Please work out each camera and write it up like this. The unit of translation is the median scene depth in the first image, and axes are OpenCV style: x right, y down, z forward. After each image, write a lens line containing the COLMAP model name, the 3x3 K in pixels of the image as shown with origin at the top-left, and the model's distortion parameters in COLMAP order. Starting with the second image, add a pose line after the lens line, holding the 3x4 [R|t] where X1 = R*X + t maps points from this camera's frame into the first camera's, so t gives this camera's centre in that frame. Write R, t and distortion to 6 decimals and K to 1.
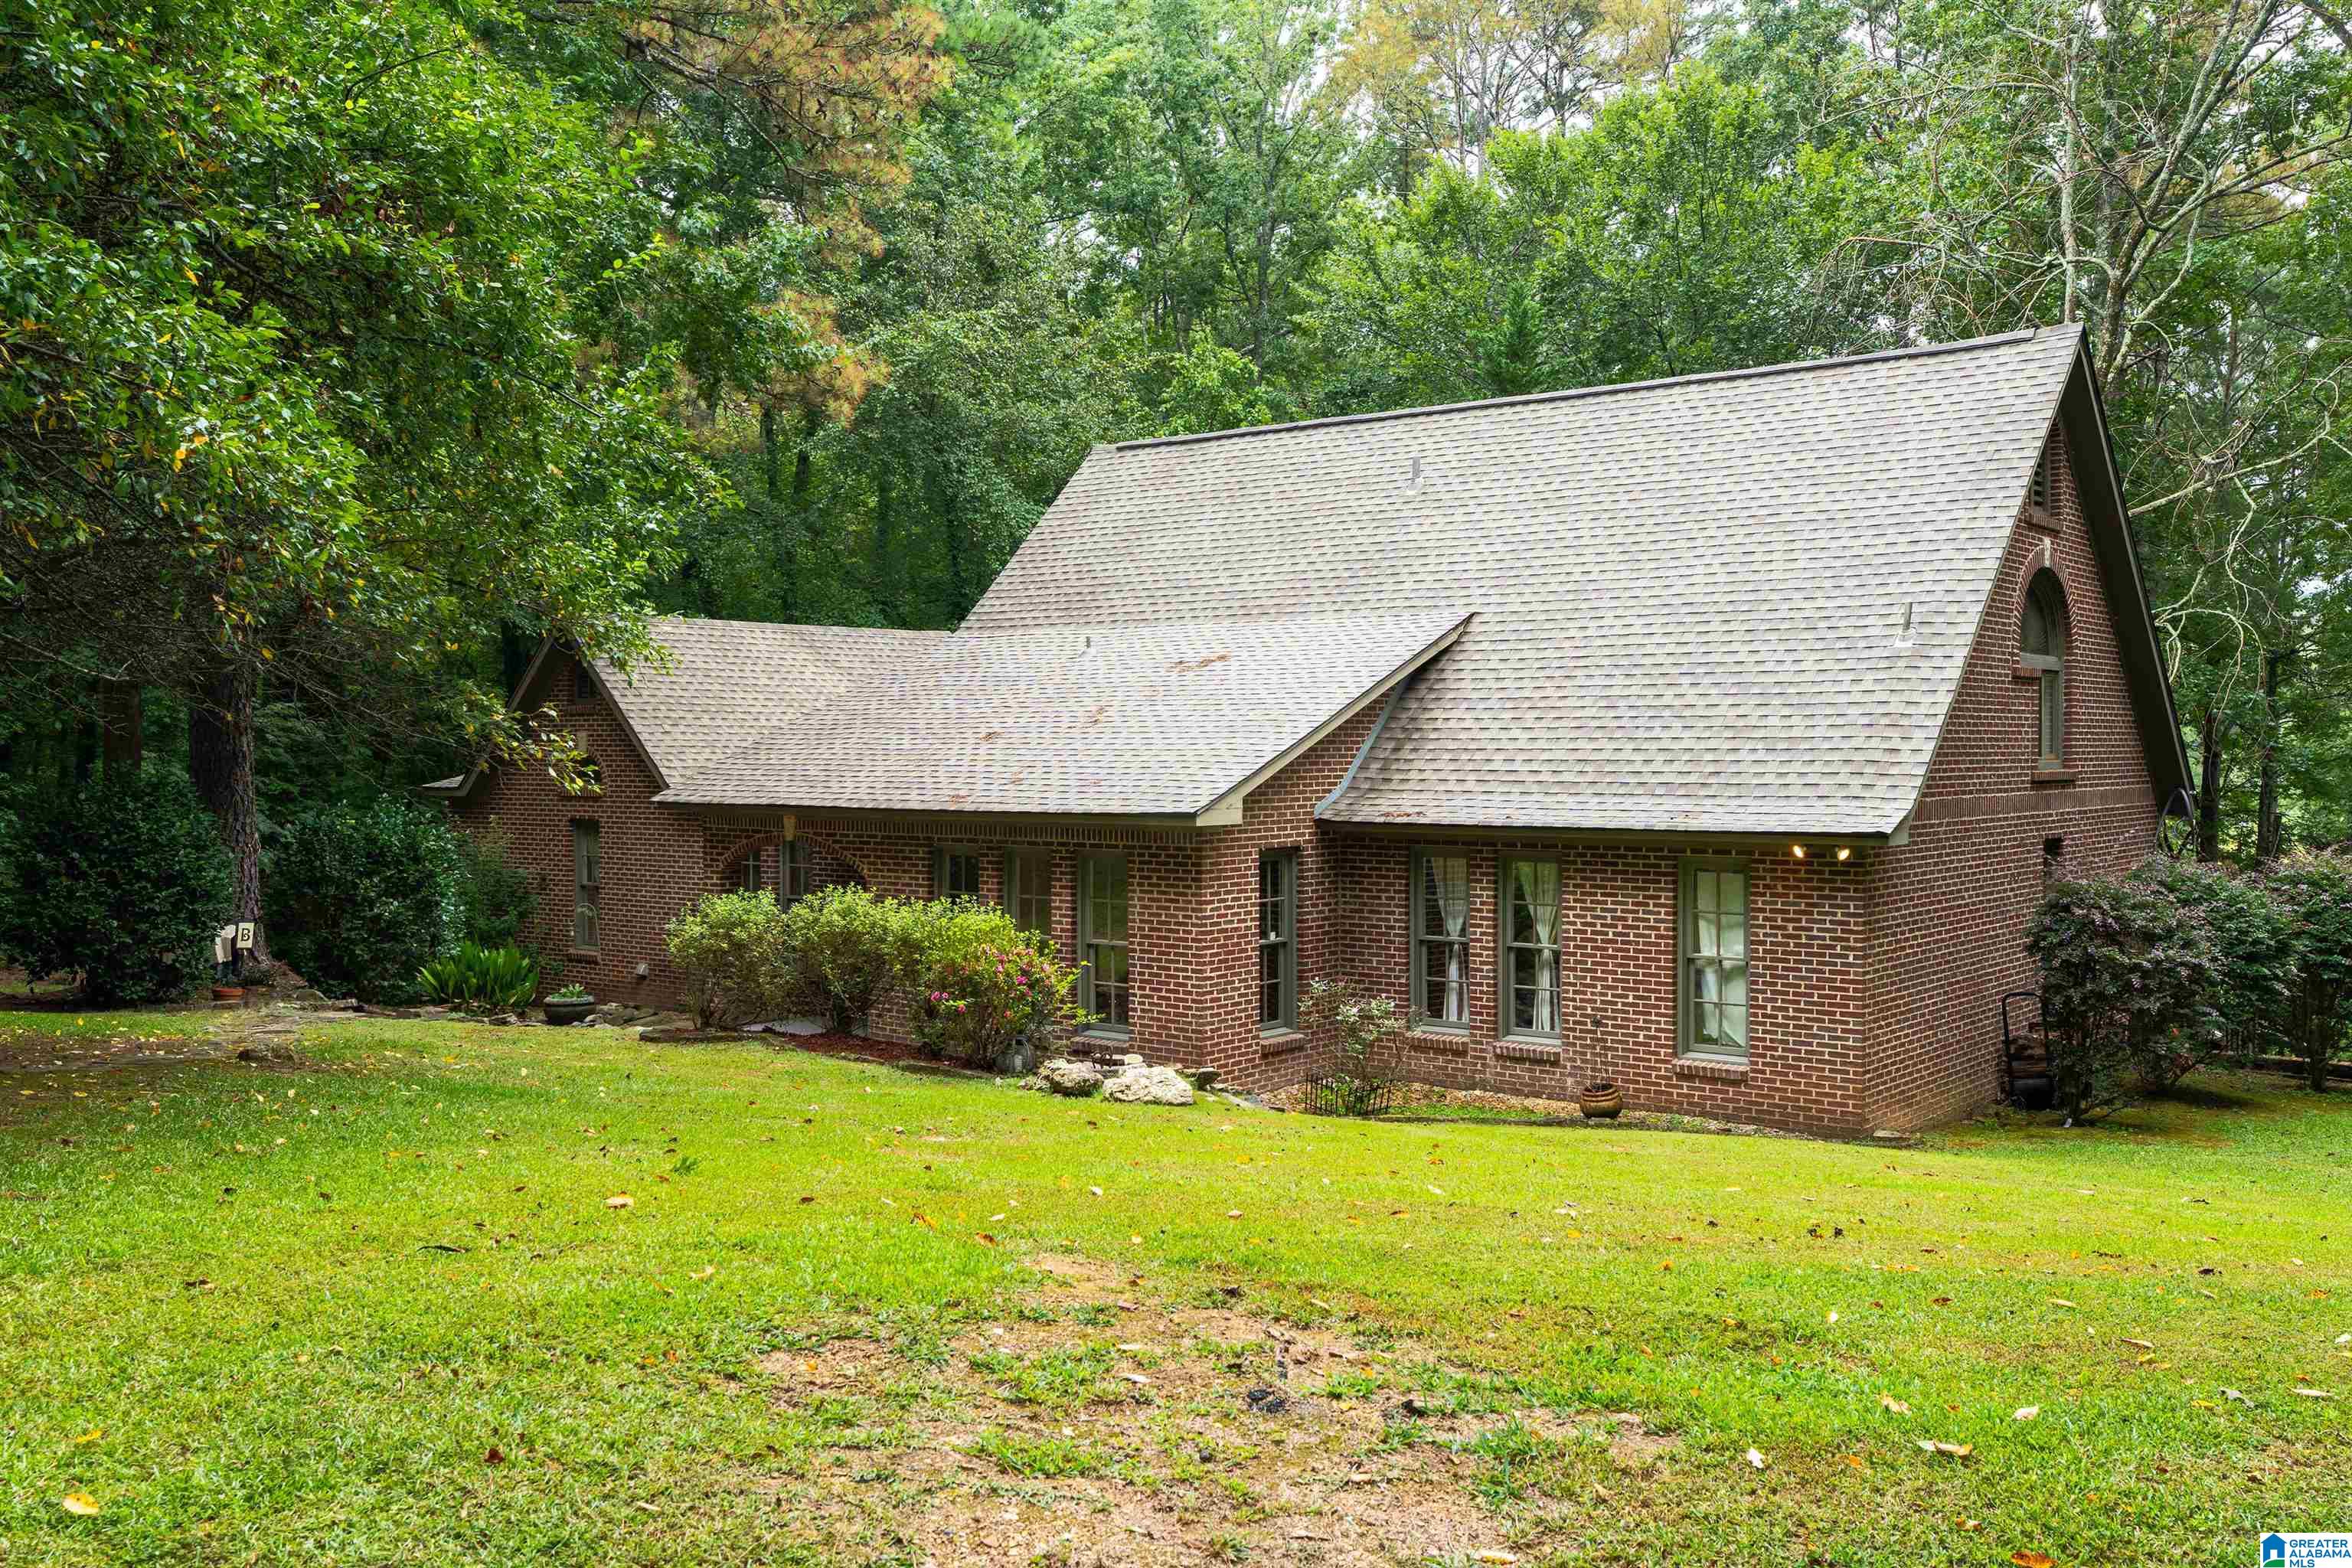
lens RADIAL K [[2104.4, 0, 1175.2], [0, 2104.4, 772.7], [0, 0, 1]] dist [0.010188, -0.000116]
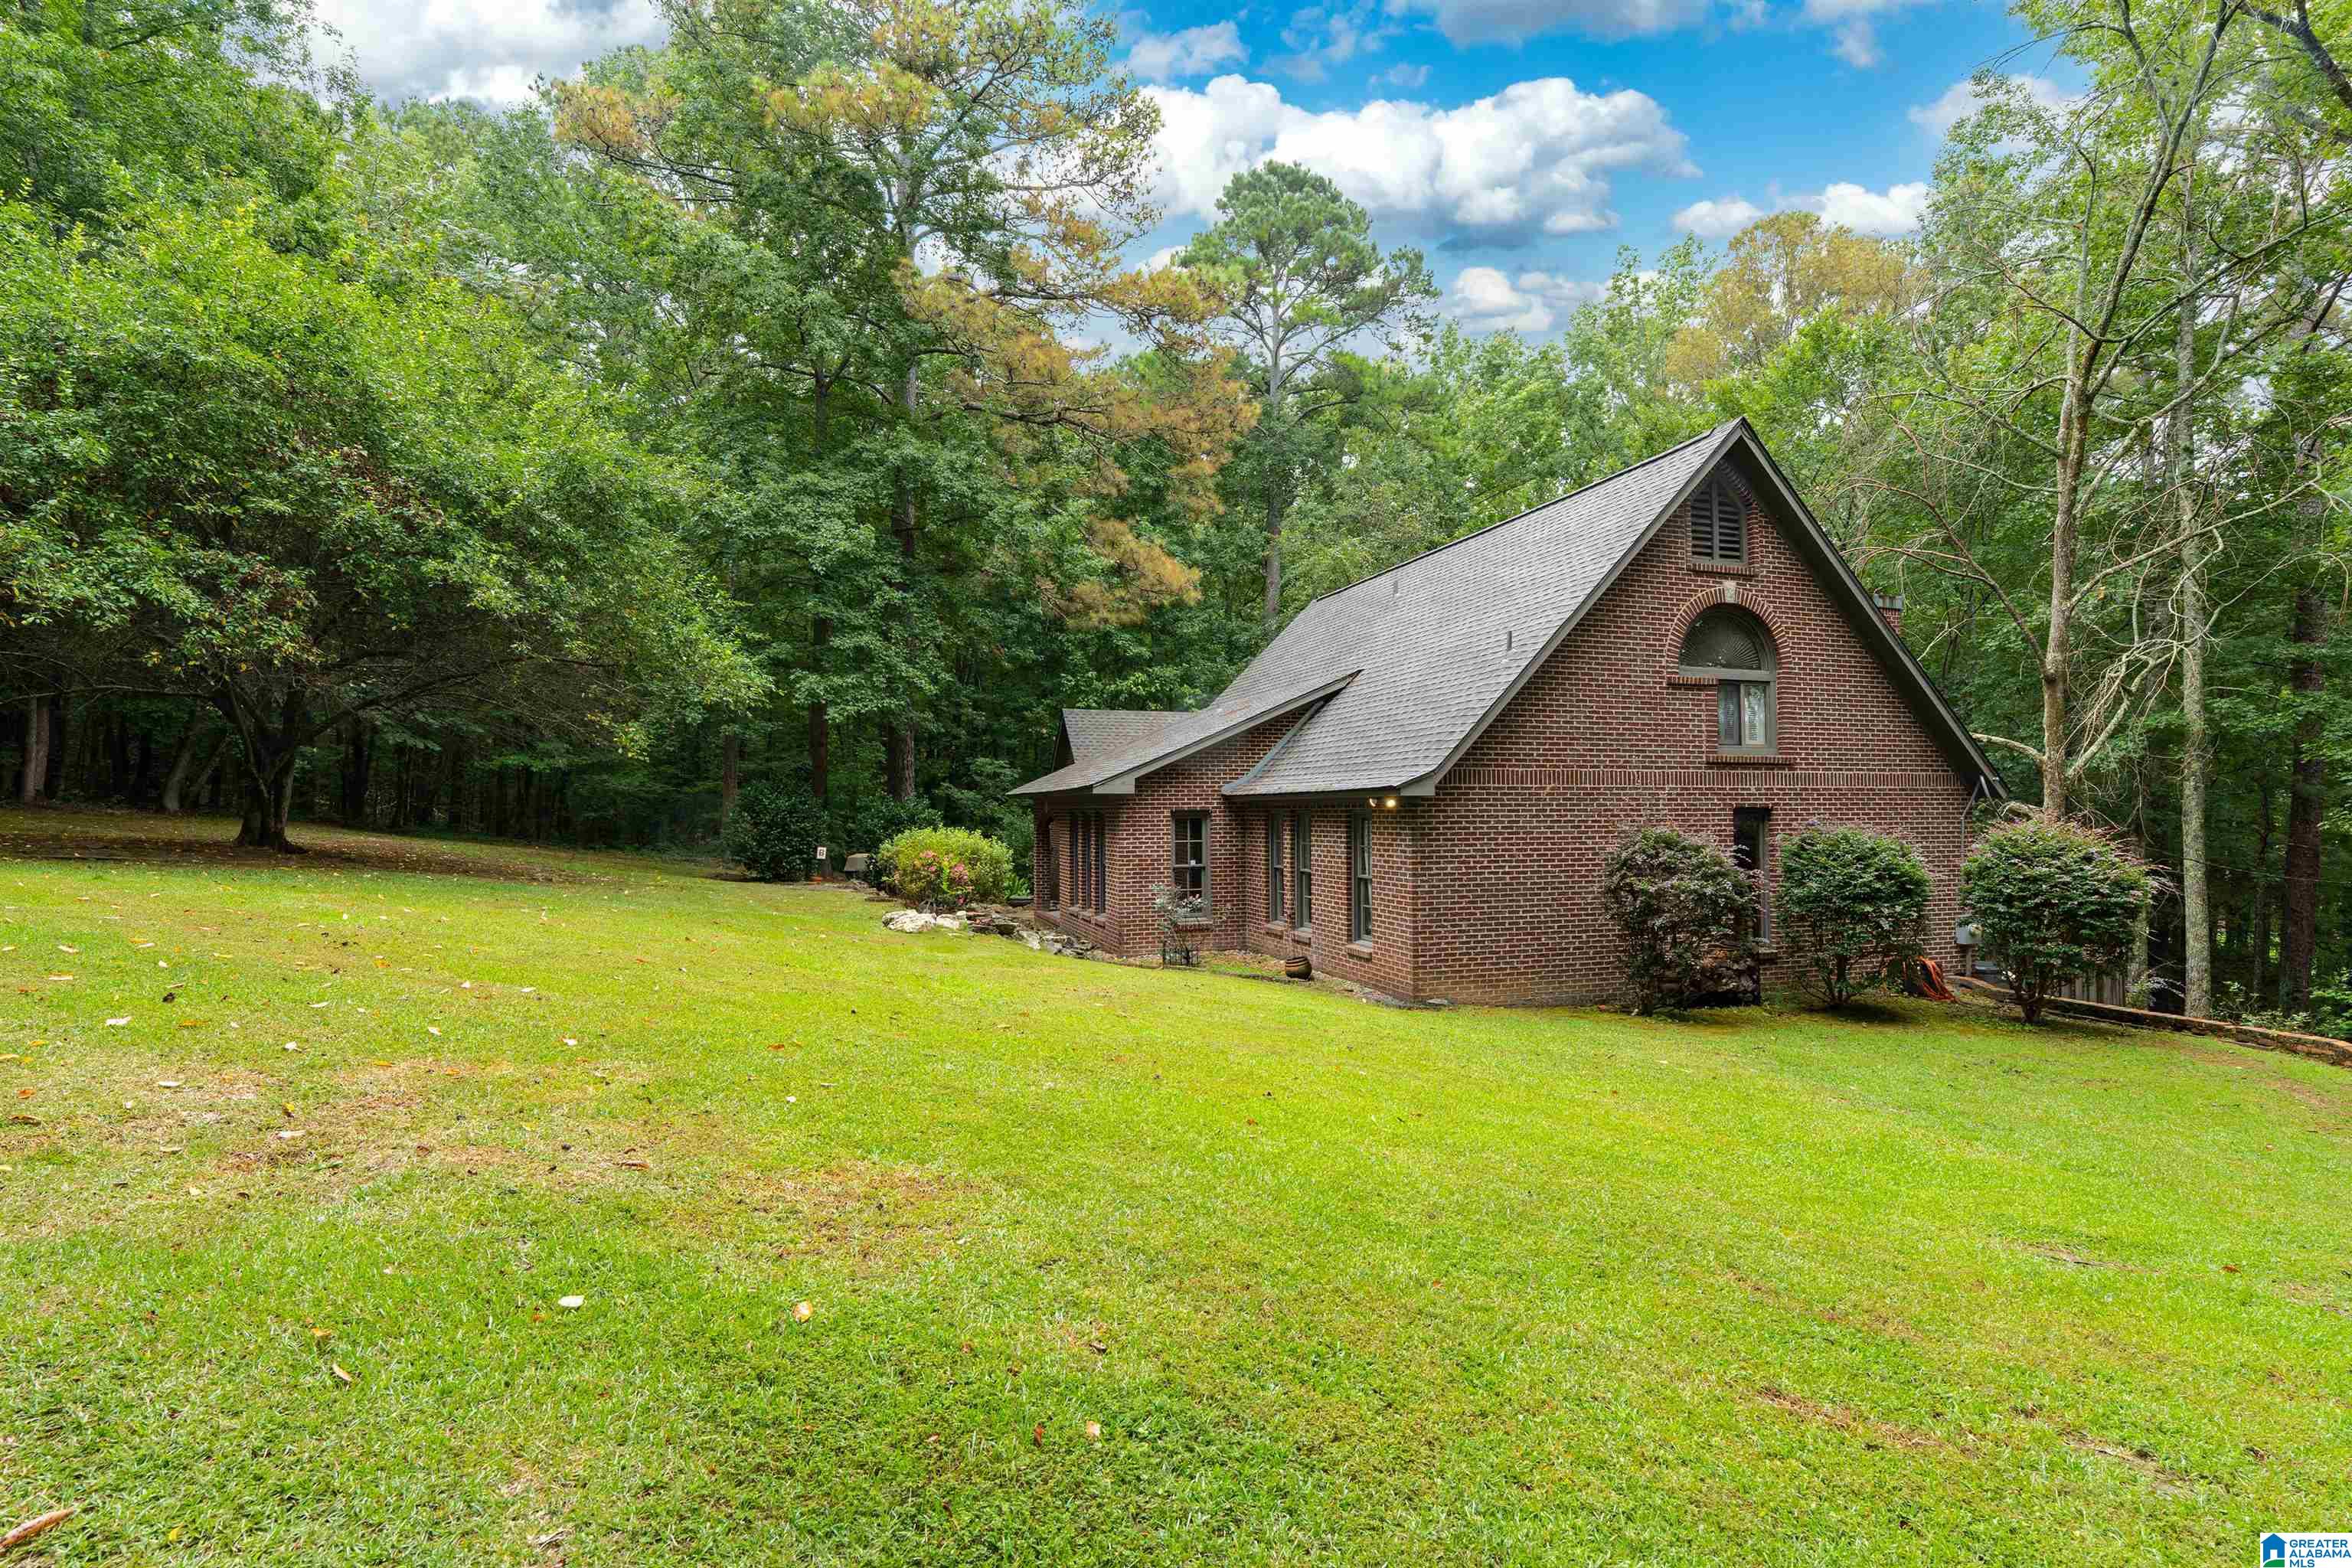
lens RADIAL K [[1052.9, 0, 1175.9], [0, 1052.9, 790.8], [0, 0, 1]] dist [-0.004700, 0.000174]
pose [[0.841253, -0.012462, -0.540497, 0.492324], [-0.002187, 0.999648, -0.026453, 0.041168], [0.540636, 0.023436, 0.840930, 0.261677]]
